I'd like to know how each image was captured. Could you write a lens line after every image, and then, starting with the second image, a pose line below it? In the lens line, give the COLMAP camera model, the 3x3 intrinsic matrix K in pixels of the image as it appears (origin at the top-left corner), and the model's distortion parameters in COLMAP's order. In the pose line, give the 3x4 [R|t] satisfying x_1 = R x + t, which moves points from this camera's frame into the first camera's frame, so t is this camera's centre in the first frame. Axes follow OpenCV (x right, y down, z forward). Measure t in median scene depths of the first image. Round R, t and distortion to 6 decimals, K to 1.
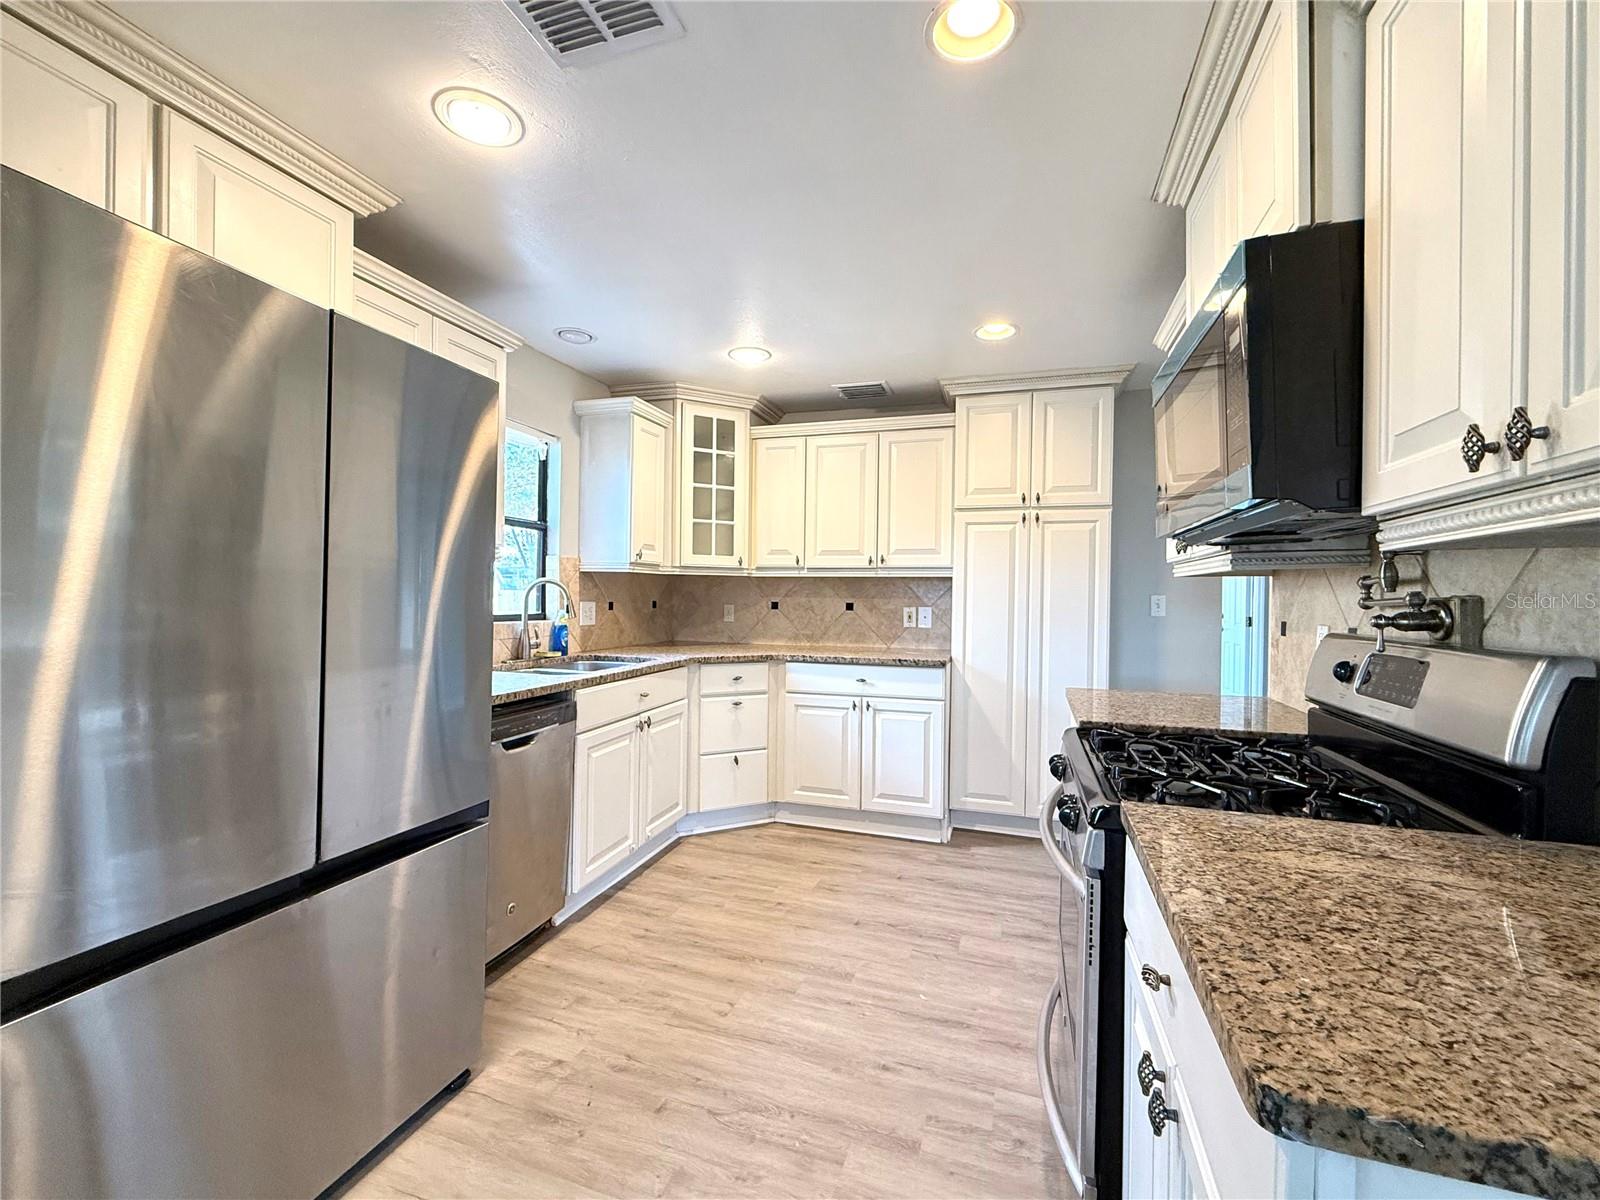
lens RADIAL K [[672.5, 0, 799.5], [0, 672.5, 598.3], [0, 0, 1]] dist [0.000842, 0.000214]
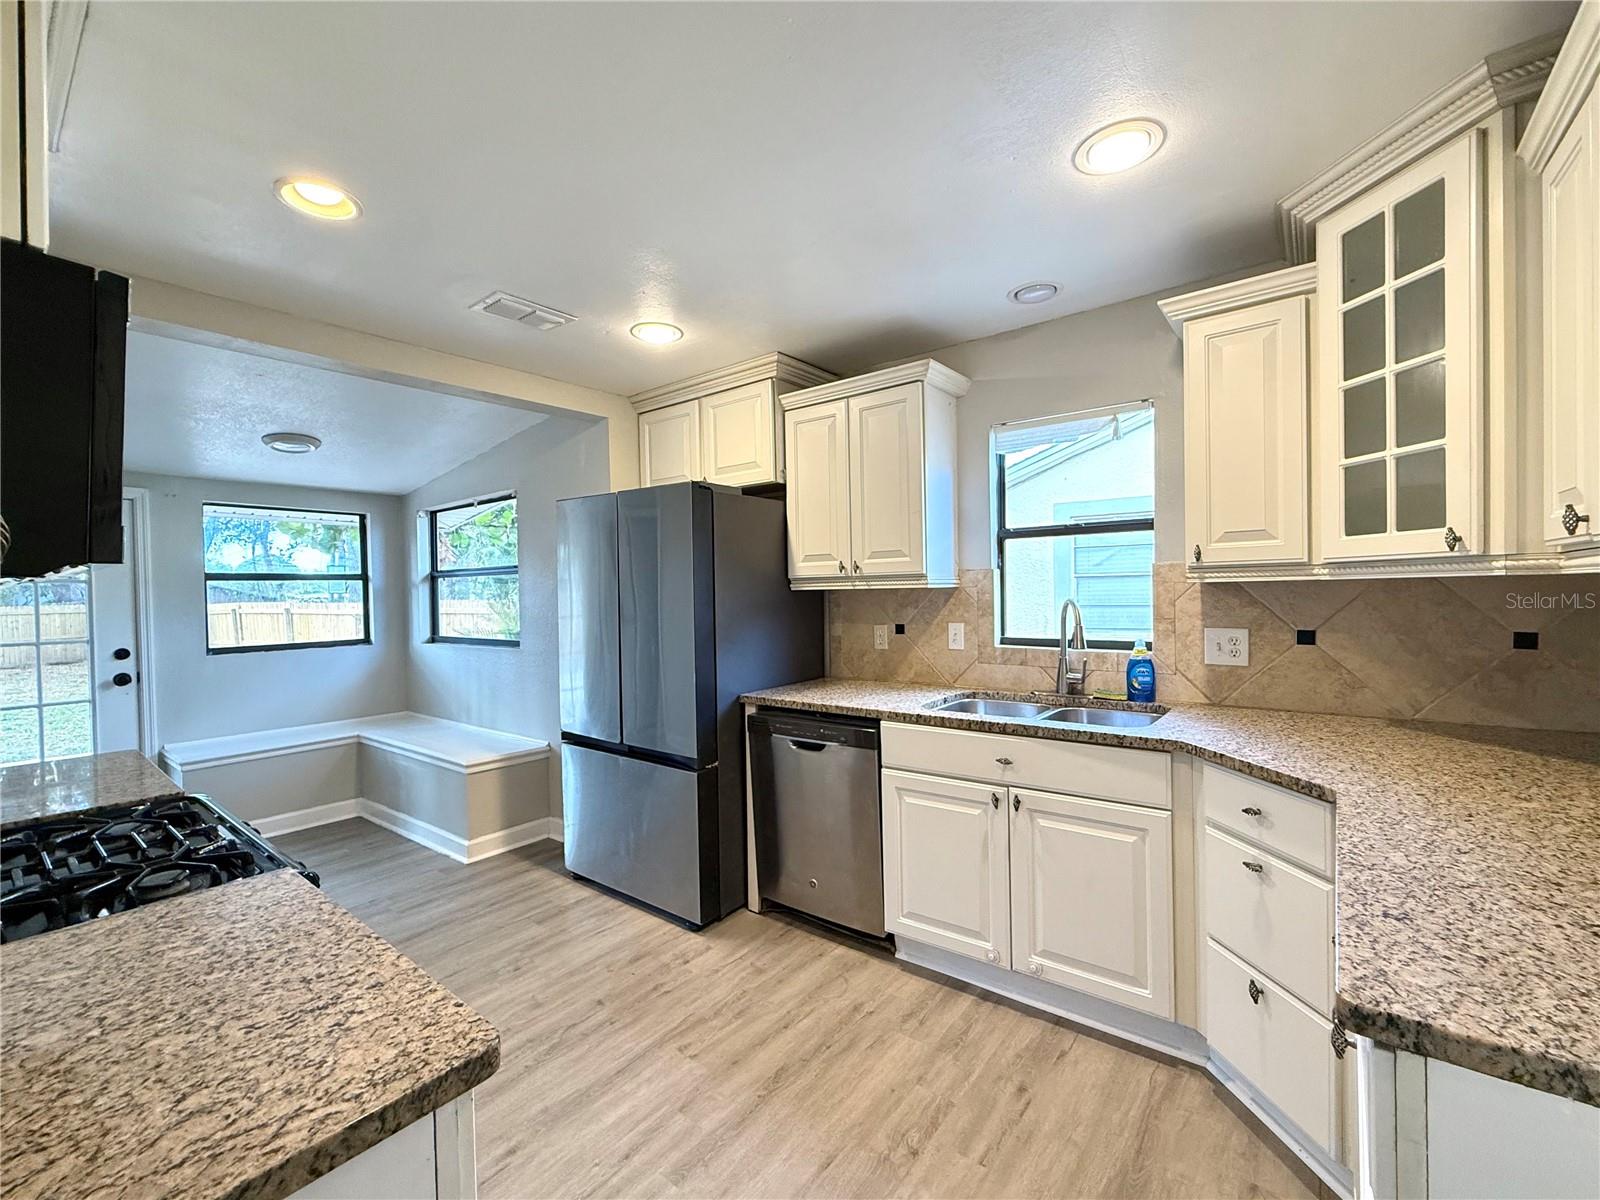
lens RADIAL K [[672.5, 0, 800.9], [0, 672.5, 600.8], [0, 0, 1]] dist [0.000842, 0.000214]
pose [[-0.344212, 0.007203, -0.938864, 0.530236], [0.011405, 0.999929, 0.003490, -0.034959], [0.938823, -0.009507, -0.344270, 1.056105]]
